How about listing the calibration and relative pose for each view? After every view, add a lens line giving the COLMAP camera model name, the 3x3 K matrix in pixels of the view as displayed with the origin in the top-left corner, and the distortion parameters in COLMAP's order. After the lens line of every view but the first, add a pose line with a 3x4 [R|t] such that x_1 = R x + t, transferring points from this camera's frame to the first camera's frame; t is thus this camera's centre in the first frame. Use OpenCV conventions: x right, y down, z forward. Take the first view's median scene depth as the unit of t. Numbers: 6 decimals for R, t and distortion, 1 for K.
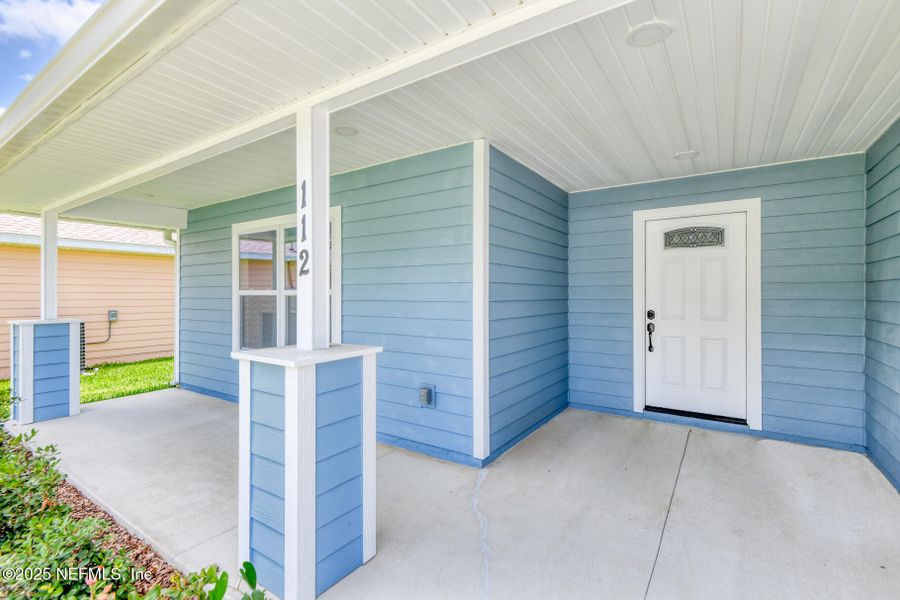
lens RADIAL K [[413.4, 0, 450.0], [0, 413.4, 300.0], [0, 0, 1]] dist [0.011198, -0.000012]
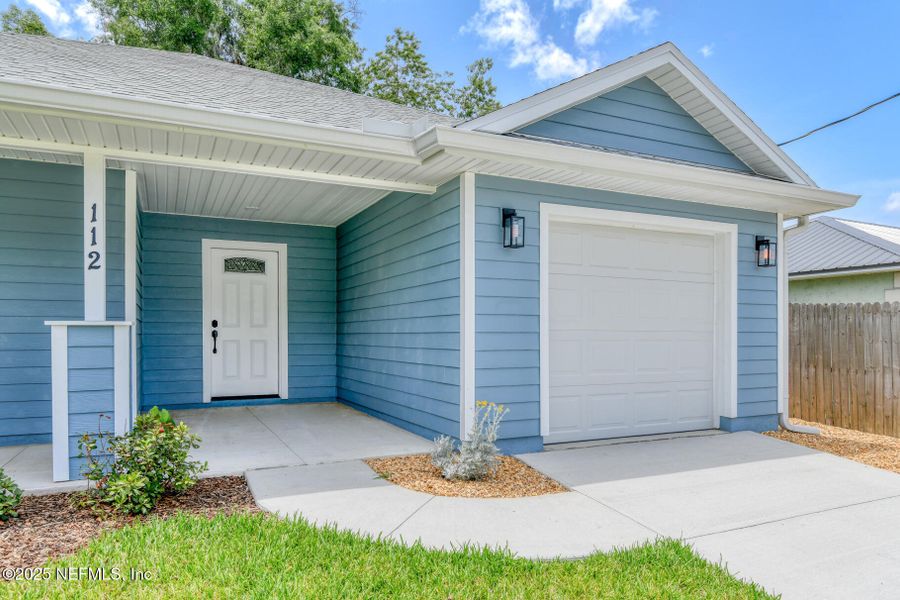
lens RADIAL K [[609.9, 0, 448.7], [0, 609.9, 341.5], [0, 0, 1]] dist [0.000326, 0.000022]
pose [[0.511350, -0.005101, 0.859358, -0.830005], [0.009957, 0.999950, 0.000011, 0.109504], [-0.859315, 0.008551, 0.511375, -0.611730]]
